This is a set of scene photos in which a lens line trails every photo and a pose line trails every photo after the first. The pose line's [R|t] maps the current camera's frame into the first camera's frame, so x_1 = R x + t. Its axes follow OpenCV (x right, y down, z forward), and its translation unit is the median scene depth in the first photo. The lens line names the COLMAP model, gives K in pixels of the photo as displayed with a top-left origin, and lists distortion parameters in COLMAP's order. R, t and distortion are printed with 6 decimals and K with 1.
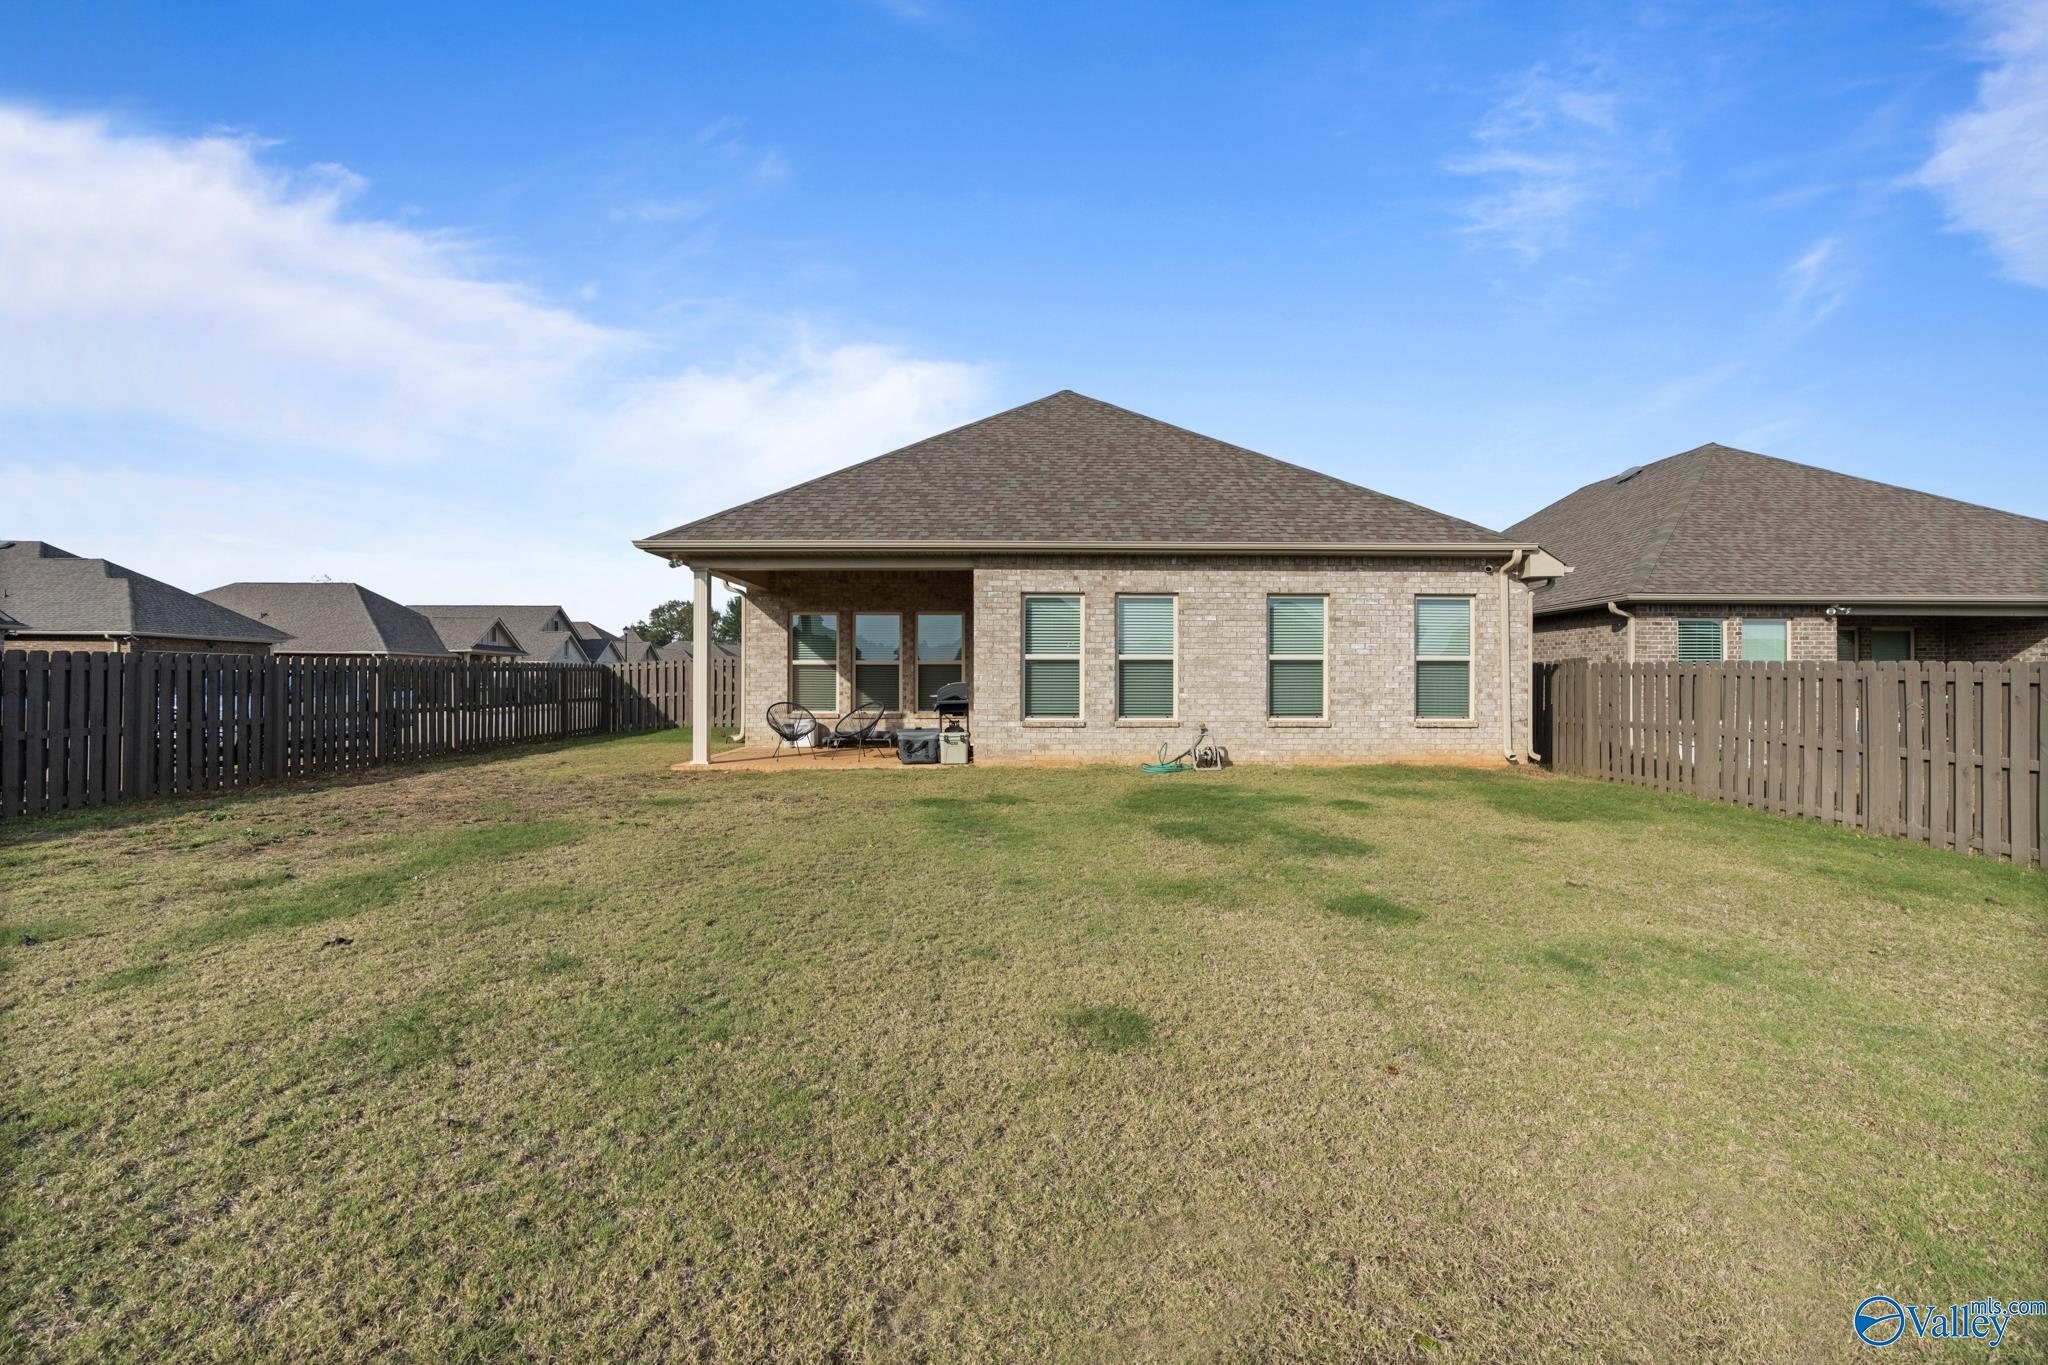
lens RADIAL K [[940.2, 0, 1023.1], [0, 940.2, 663.5], [0, 0, 1]] dist [-0.012781, 0.005215]
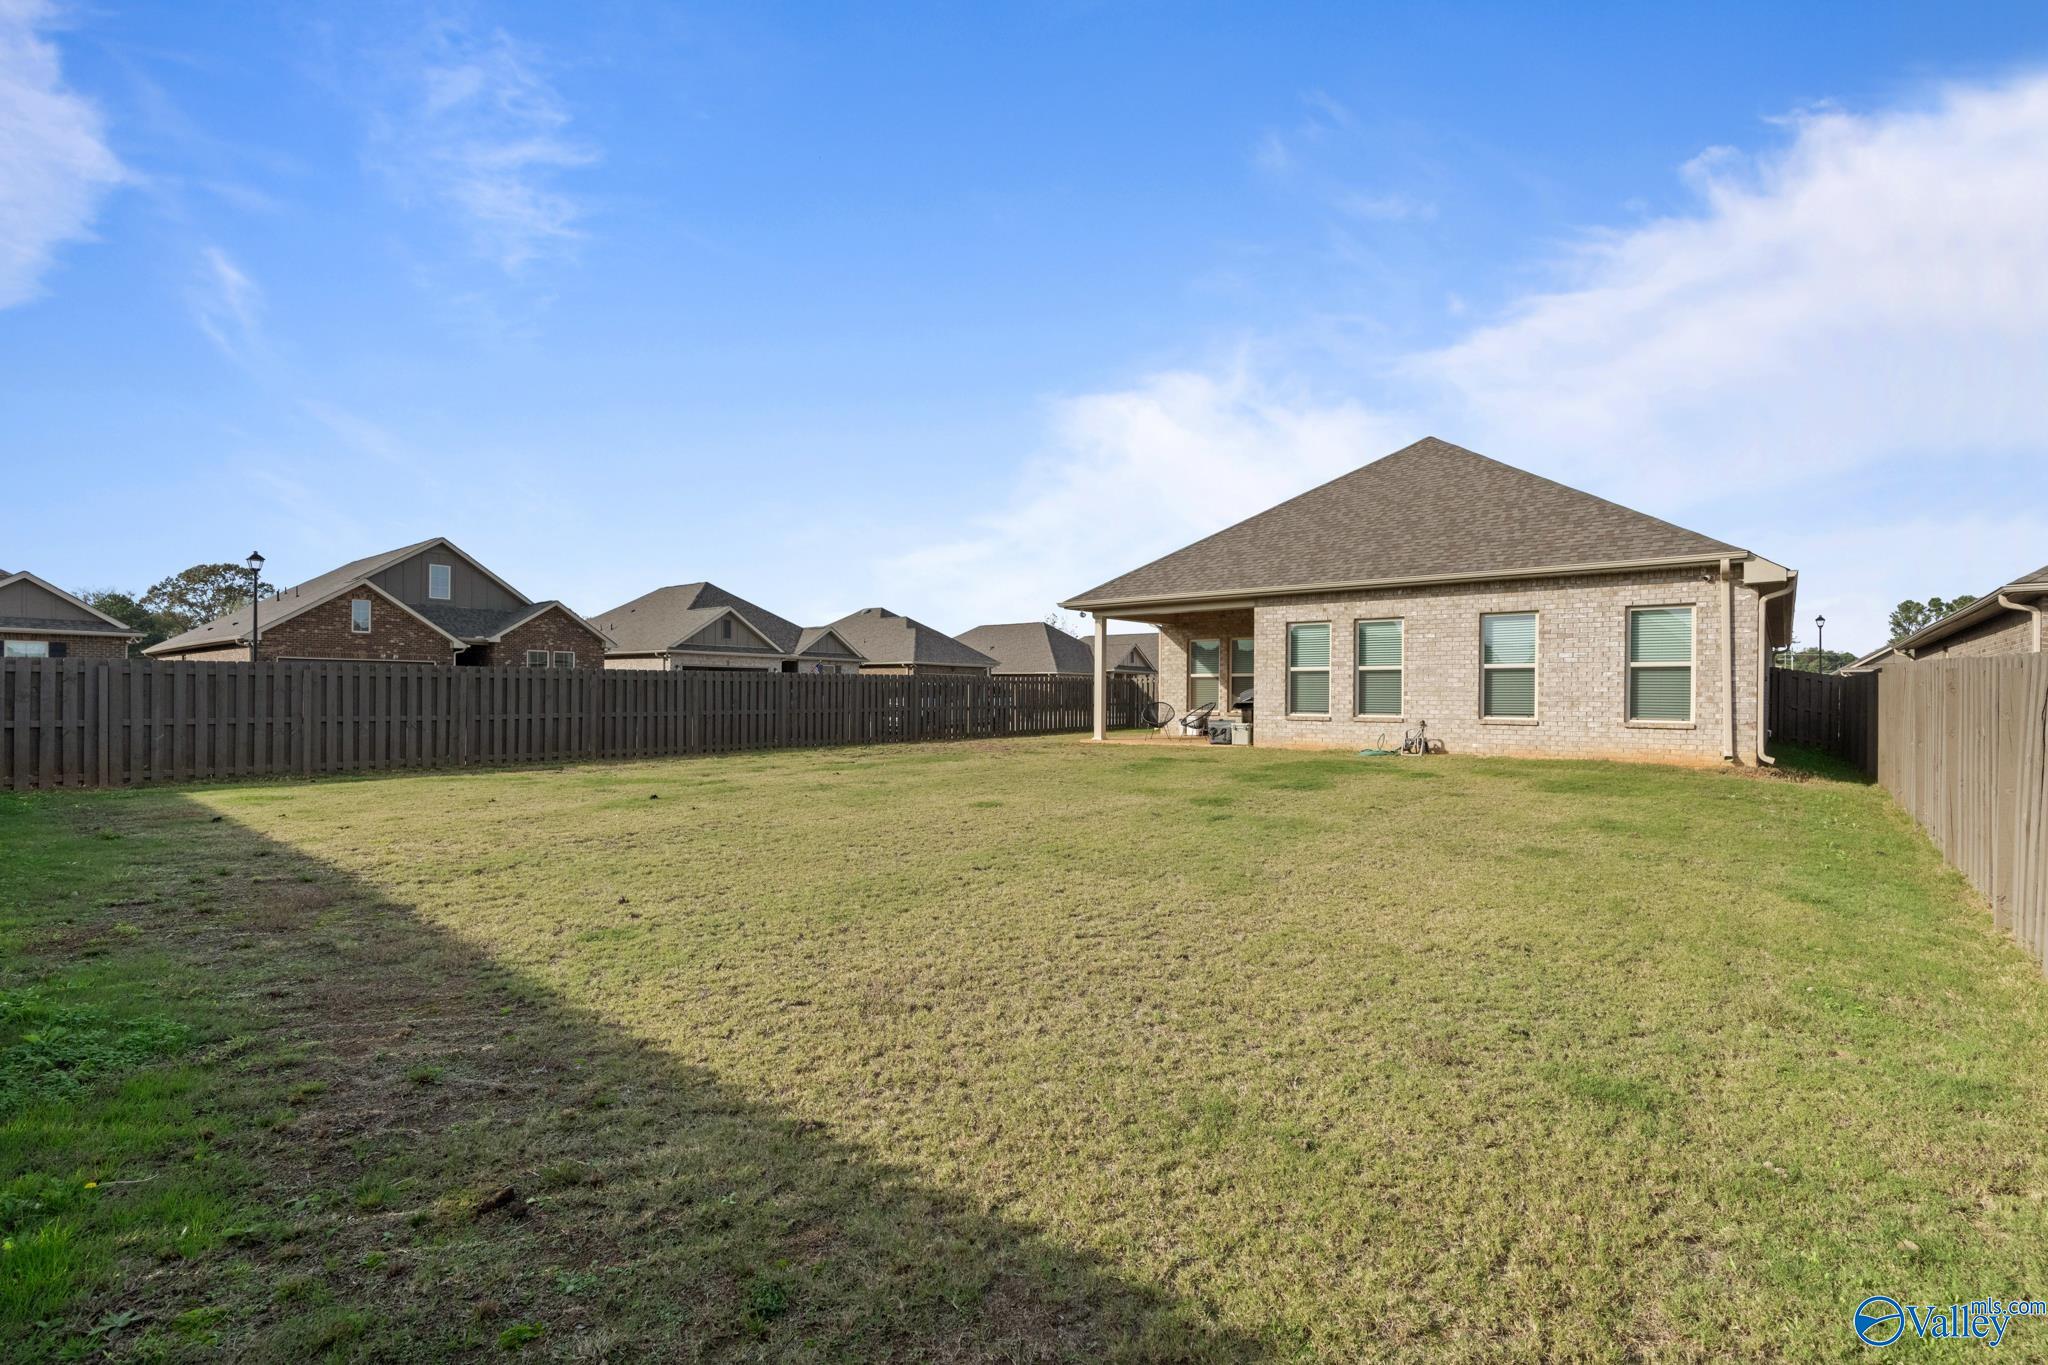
lens RADIAL K [[940.2, 0, 1025.6], [0, 940.2, 687.8], [0, 0, 1]] dist [-0.012781, 0.005215]
pose [[0.766005, -0.003727, -0.642824, 0.584547], [0.009638, 0.999937, 0.005688, 0.008536], [0.642763, -0.010552, 0.765992, -0.294931]]
